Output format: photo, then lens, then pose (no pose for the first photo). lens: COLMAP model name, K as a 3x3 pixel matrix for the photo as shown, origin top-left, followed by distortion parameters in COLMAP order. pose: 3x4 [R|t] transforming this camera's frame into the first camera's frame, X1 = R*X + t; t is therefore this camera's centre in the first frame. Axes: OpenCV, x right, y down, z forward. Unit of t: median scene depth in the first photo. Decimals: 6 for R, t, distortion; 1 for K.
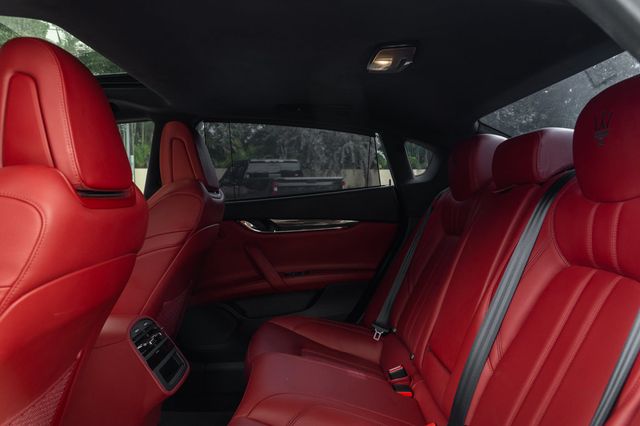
lens RADIAL K [[462.1, 0, 333.9], [0, 462.1, 207.4], [0, 0, 1]] dist [-0.005801, -0.000566]
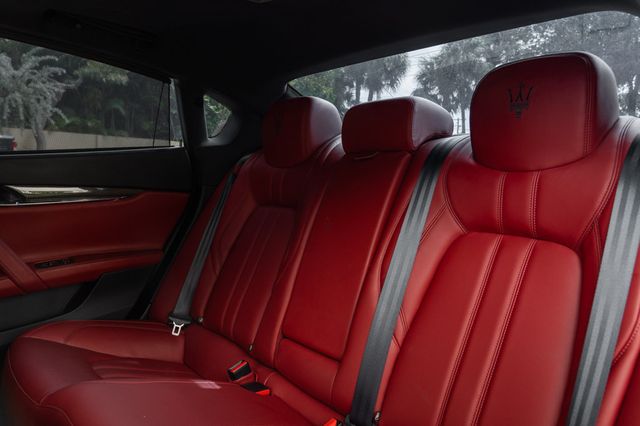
lens RADIAL K [[462.1, 0, 324.0], [0, 462.1, 208.8], [0, 0, 1]] dist [-0.005801, -0.000566]
pose [[0.787406, -0.011815, 0.616322, -0.201065], [-0.025134, 0.998370, 0.051250, 0.015343], [-0.615922, -0.055846, 0.785825, 0.209883]]
